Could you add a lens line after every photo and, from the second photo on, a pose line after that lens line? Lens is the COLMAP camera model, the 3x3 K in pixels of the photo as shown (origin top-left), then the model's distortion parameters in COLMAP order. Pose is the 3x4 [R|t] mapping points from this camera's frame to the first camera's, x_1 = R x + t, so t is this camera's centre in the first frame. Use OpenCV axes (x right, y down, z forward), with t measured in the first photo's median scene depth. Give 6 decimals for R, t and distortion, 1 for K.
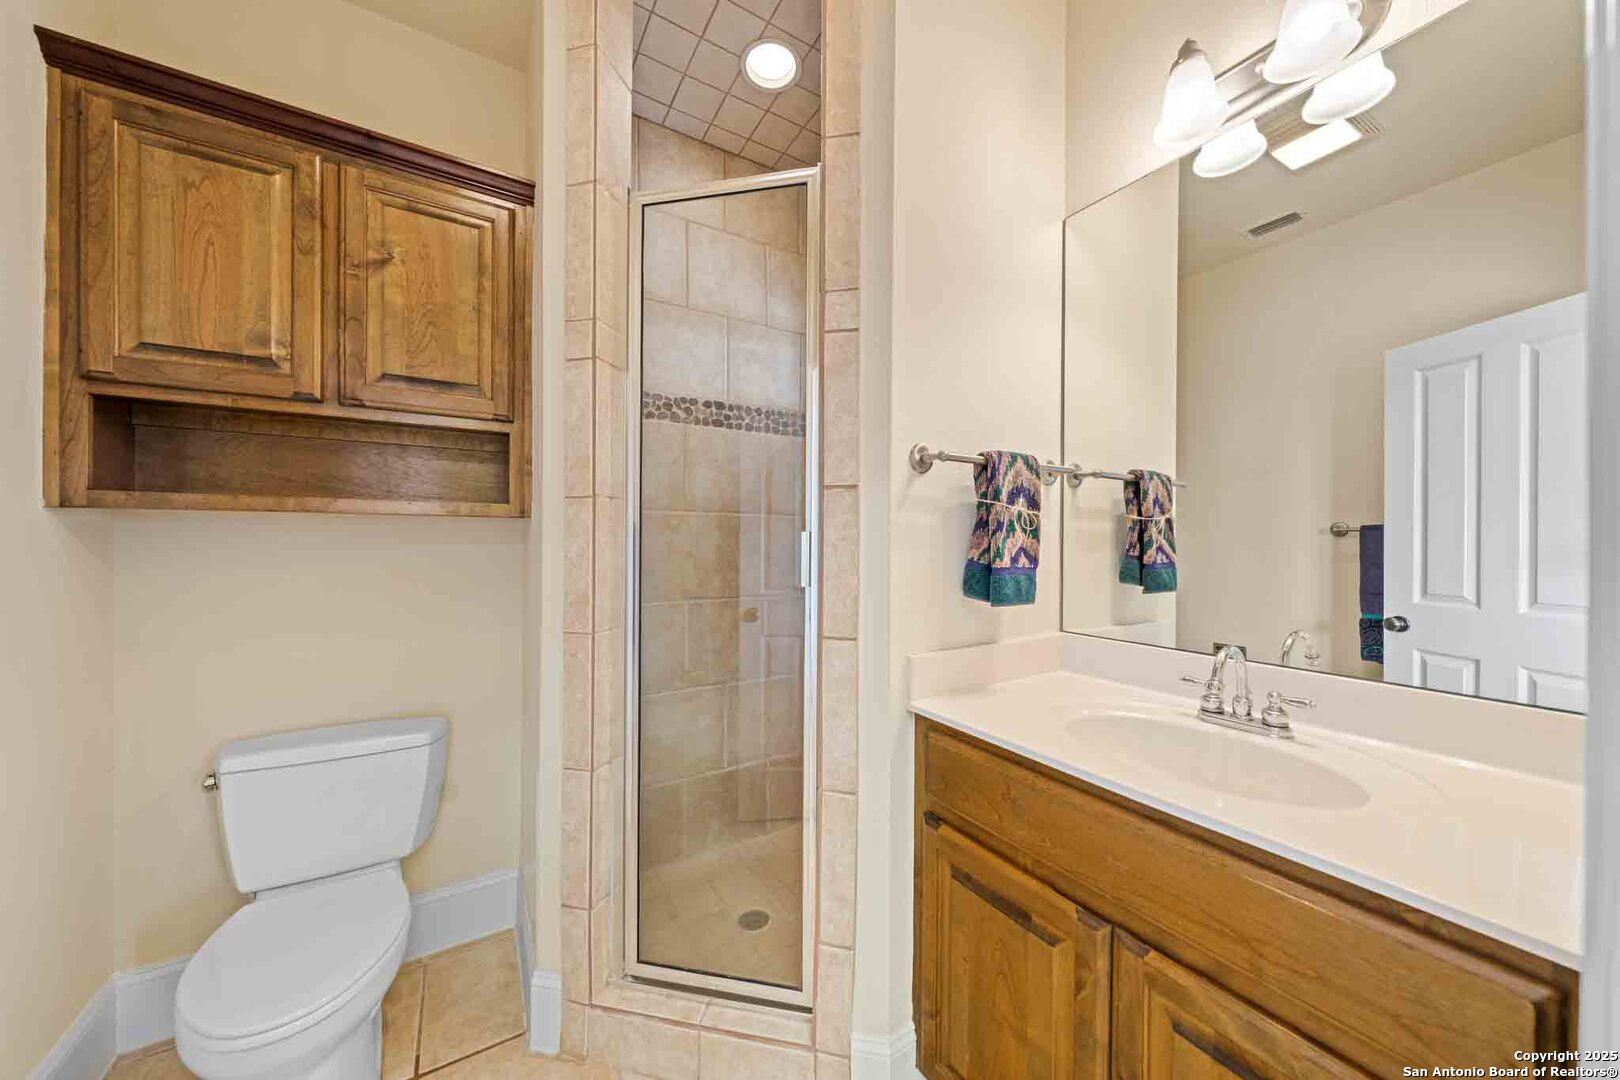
lens RADIAL K [[560.6, 0, 808.8], [0, 560.6, 540.6], [0, 0, 1]] dist [0.000216, 0.000010]
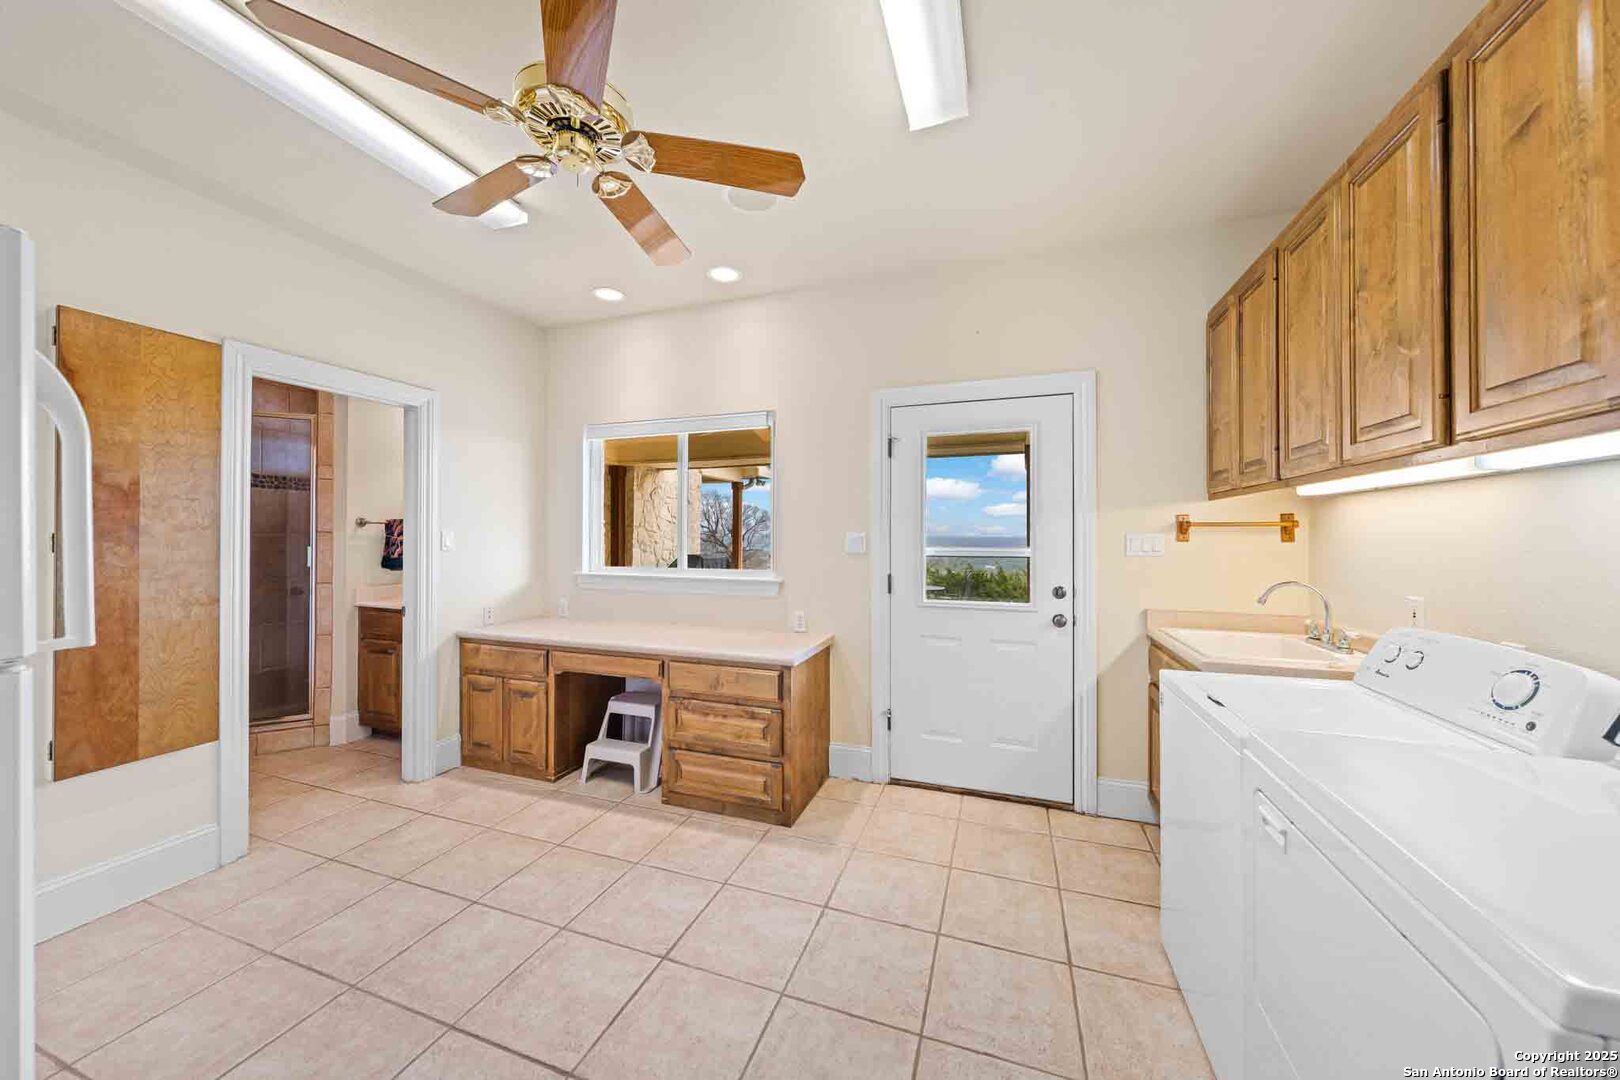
lens RADIAL K [[560.6, 0, 809.2], [0, 560.6, 541.6], [0, 0, 1]] dist [0.000216, 0.000010]
pose [[0.782793, -0.004937, 0.622262, 0.211813], [0.004312, 0.999988, 0.002510, -0.039664], [-0.622267, 0.000719, 0.782805, -2.831054]]
